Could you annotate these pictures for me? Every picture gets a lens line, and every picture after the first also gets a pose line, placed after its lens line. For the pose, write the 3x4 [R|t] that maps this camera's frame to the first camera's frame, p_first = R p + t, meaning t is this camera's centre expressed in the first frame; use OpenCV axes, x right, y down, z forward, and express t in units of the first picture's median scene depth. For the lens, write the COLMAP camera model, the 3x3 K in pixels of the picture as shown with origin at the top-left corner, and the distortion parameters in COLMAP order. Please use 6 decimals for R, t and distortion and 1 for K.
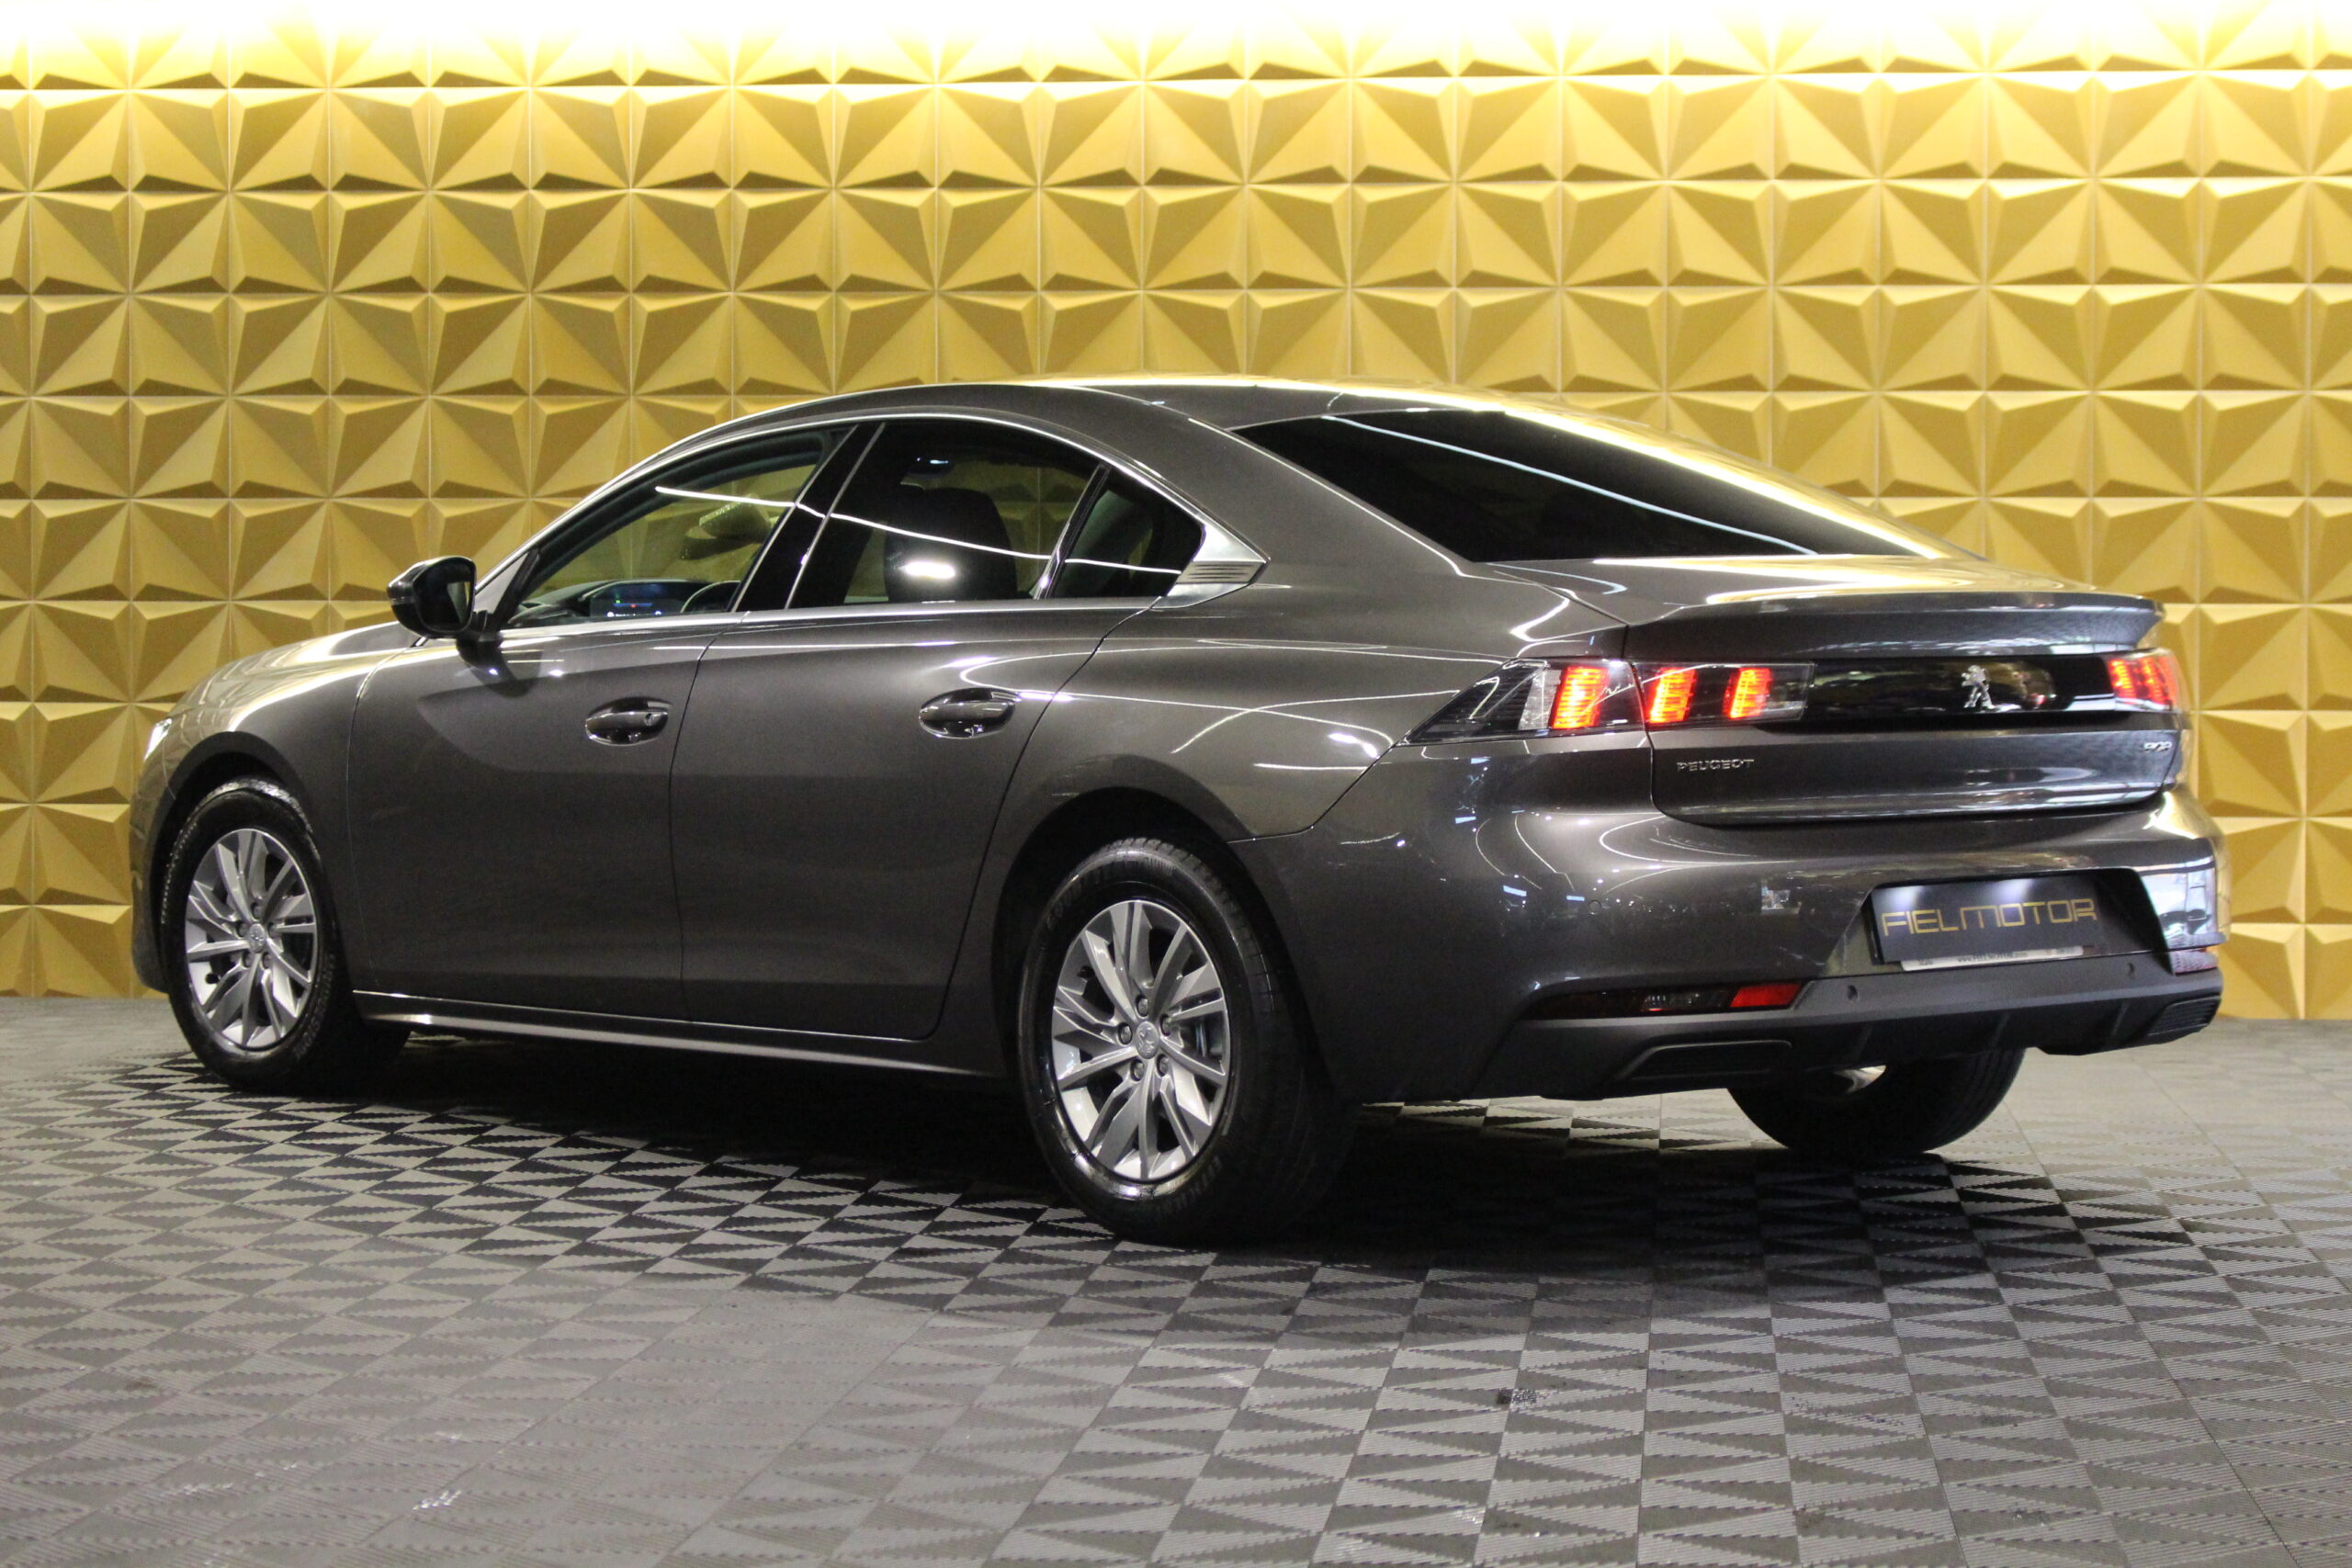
lens RADIAL K [[5160.4, 0, 1139.1], [0, 5160.4, 714.4], [0, 0, 1]] dist [-0.037867, 0.185898]
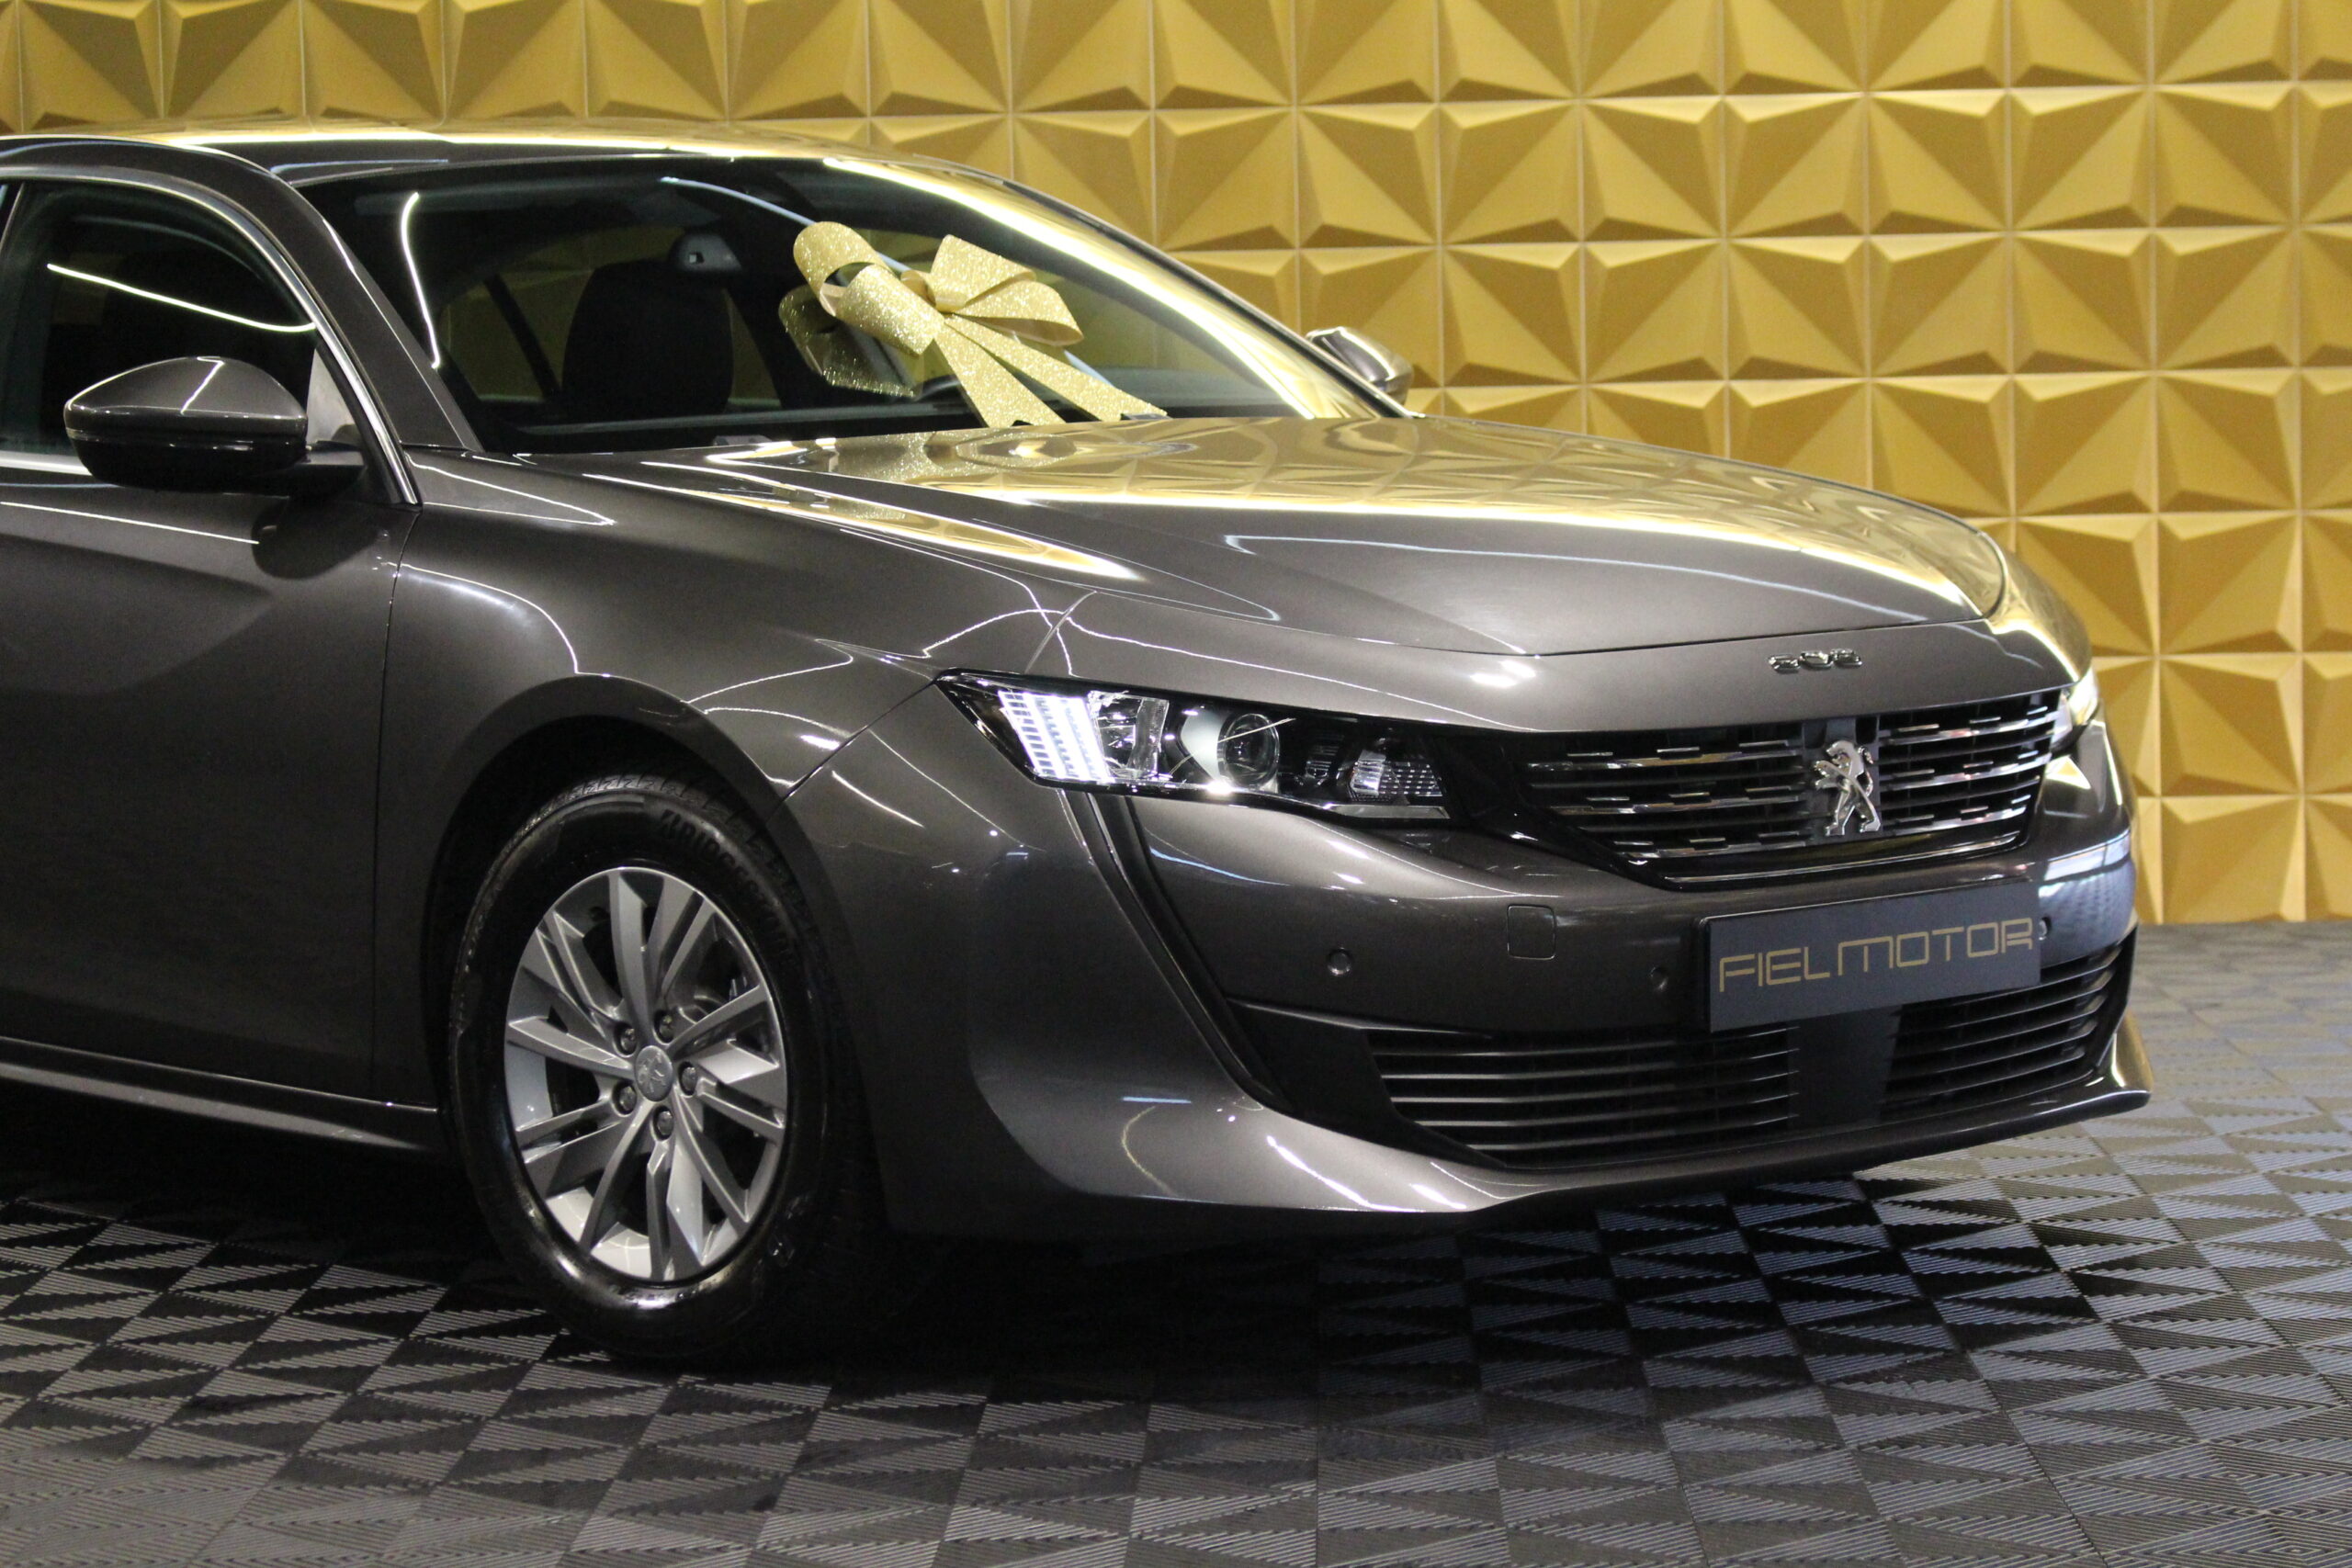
lens RADIAL K [[5972.0, 0, 1176.0], [0, 5972.0, 784.0], [0, 0, 1]] dist [0.029529, -0.611943]
pose [[0.996367, -0.030482, 0.079519, 0.013773], [0.026875, 0.998578, 0.046037, -0.005307], [-0.080809, -0.043732, 0.995770, 0.144246]]
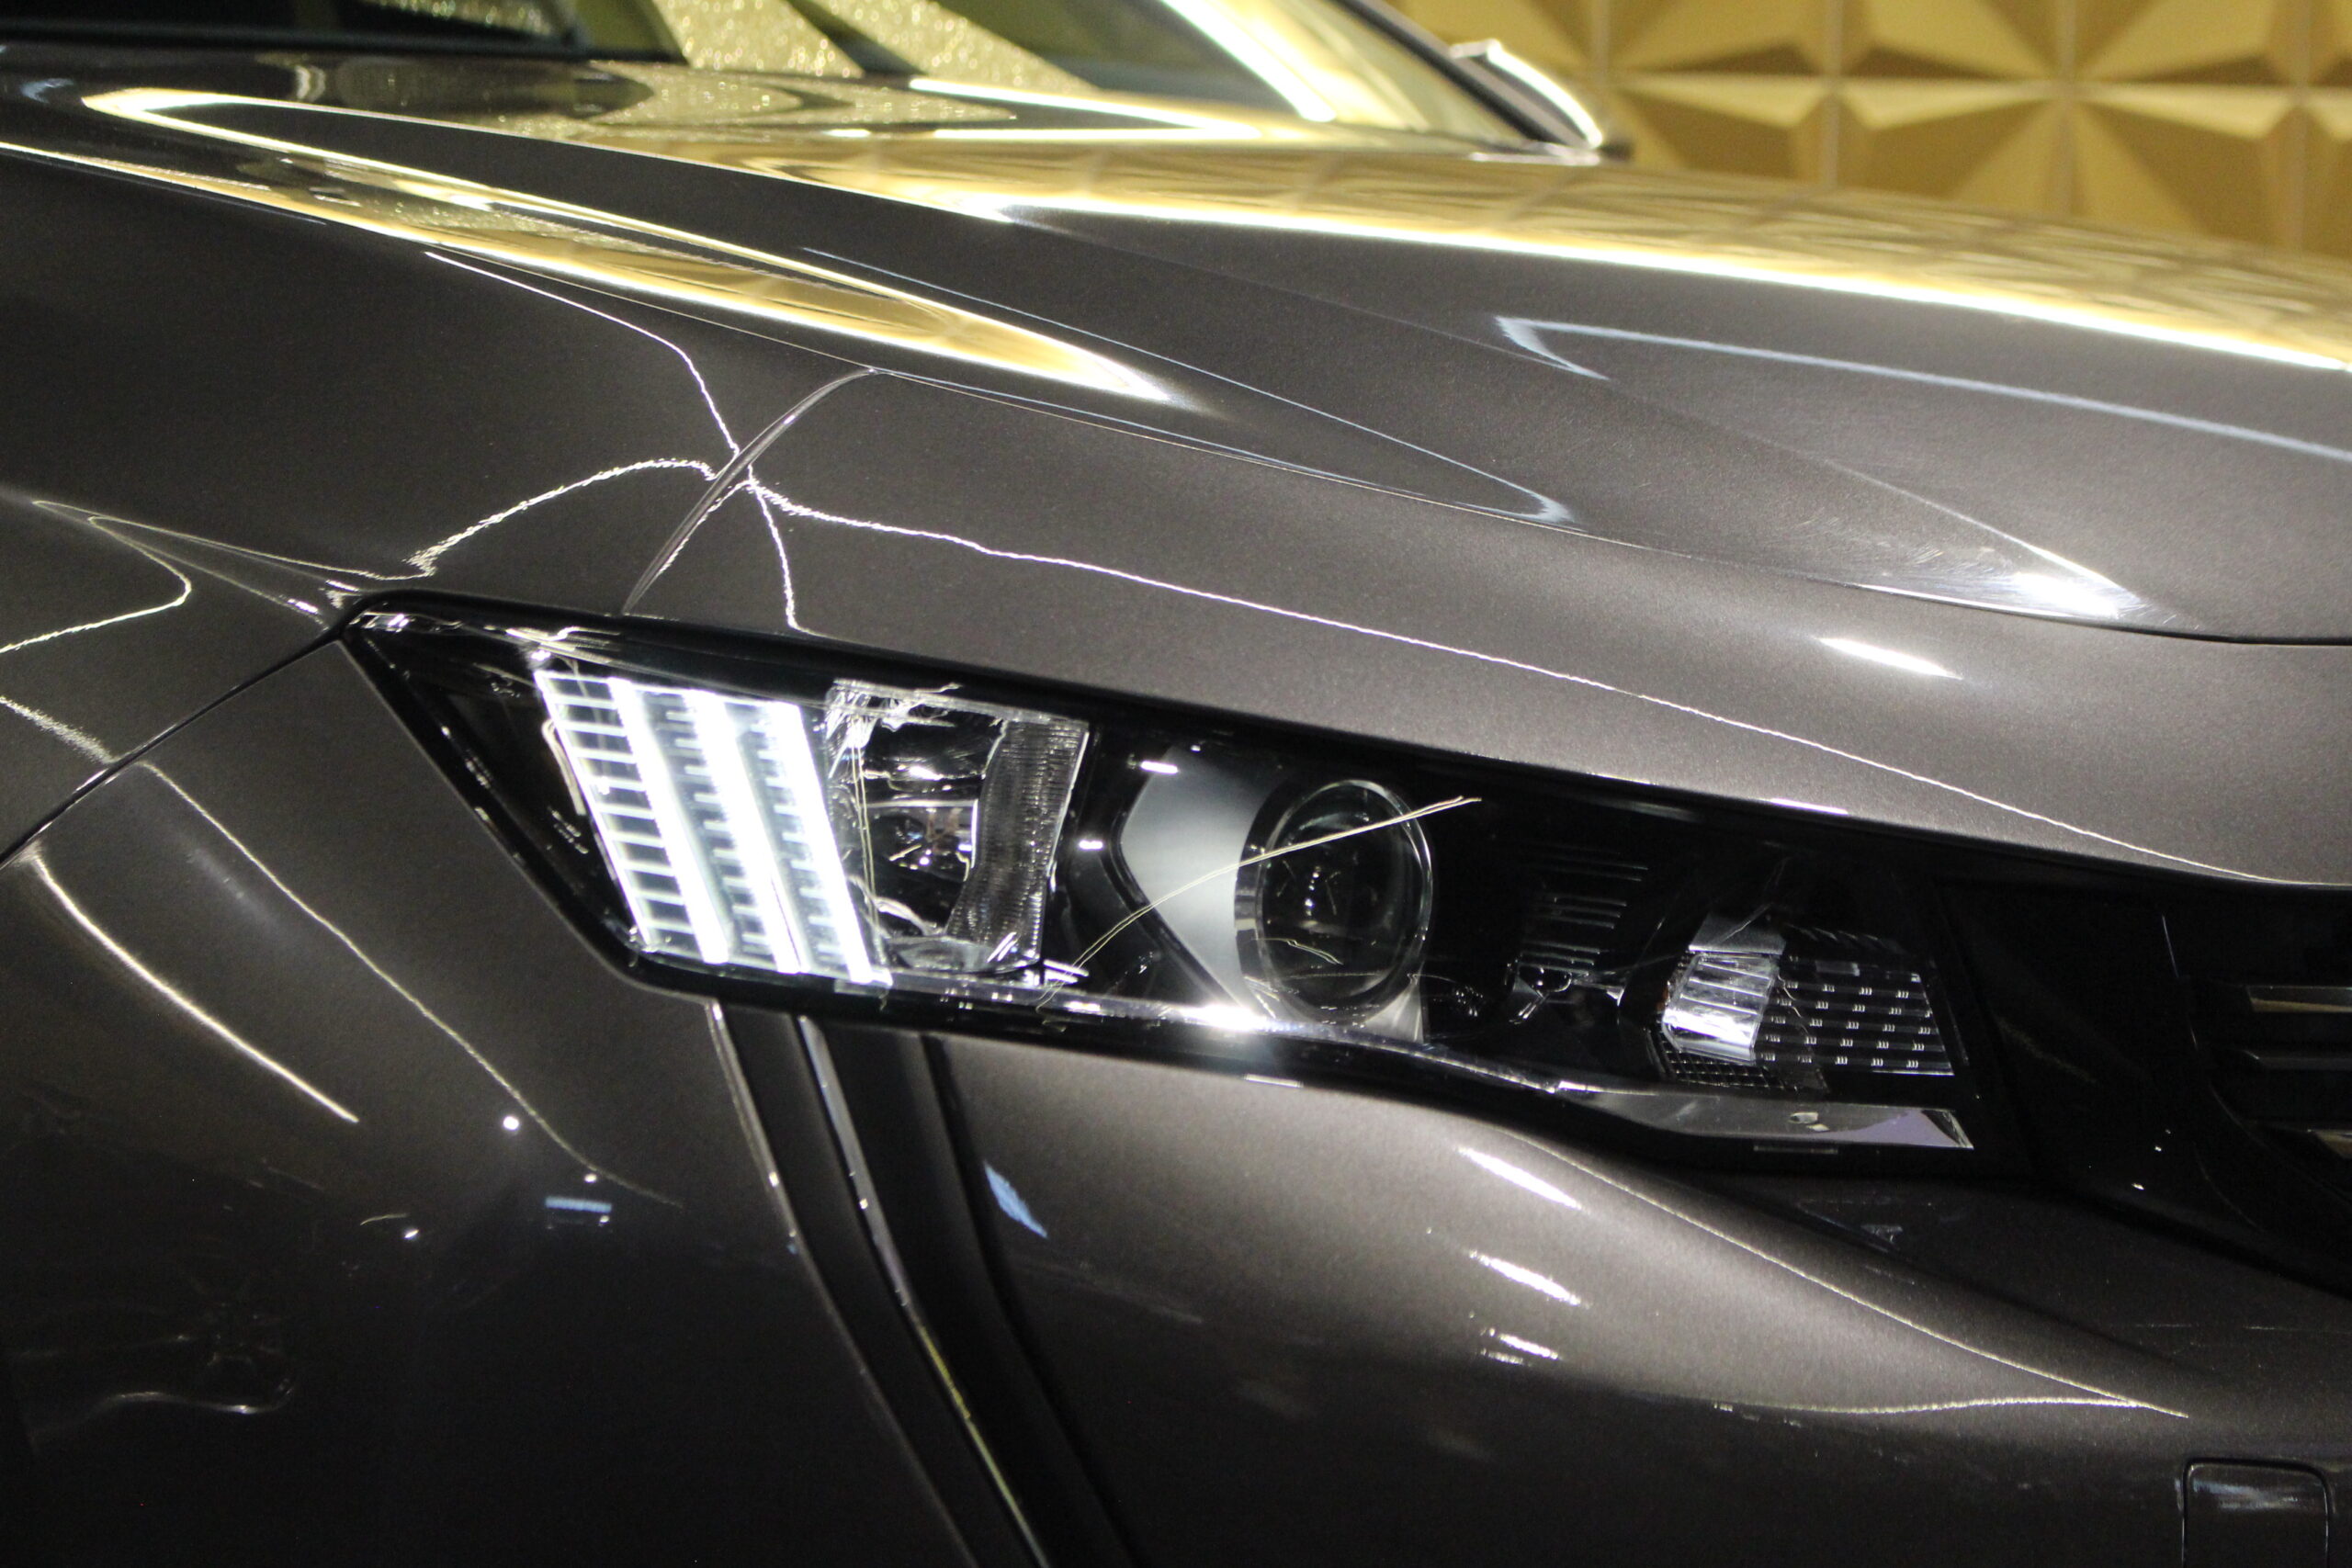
lens RADIAL K [[5972.0, 0, 1176.0], [0, 5972.0, 784.0], [0, 0, 1]] dist [0.029529, -0.611943]
pose [[0.979534, 0.017908, 0.200479, 0.024621], [-0.031252, 0.997486, 0.063596, 0.002266], [-0.198836, -0.068560, 0.977632, 0.480952]]
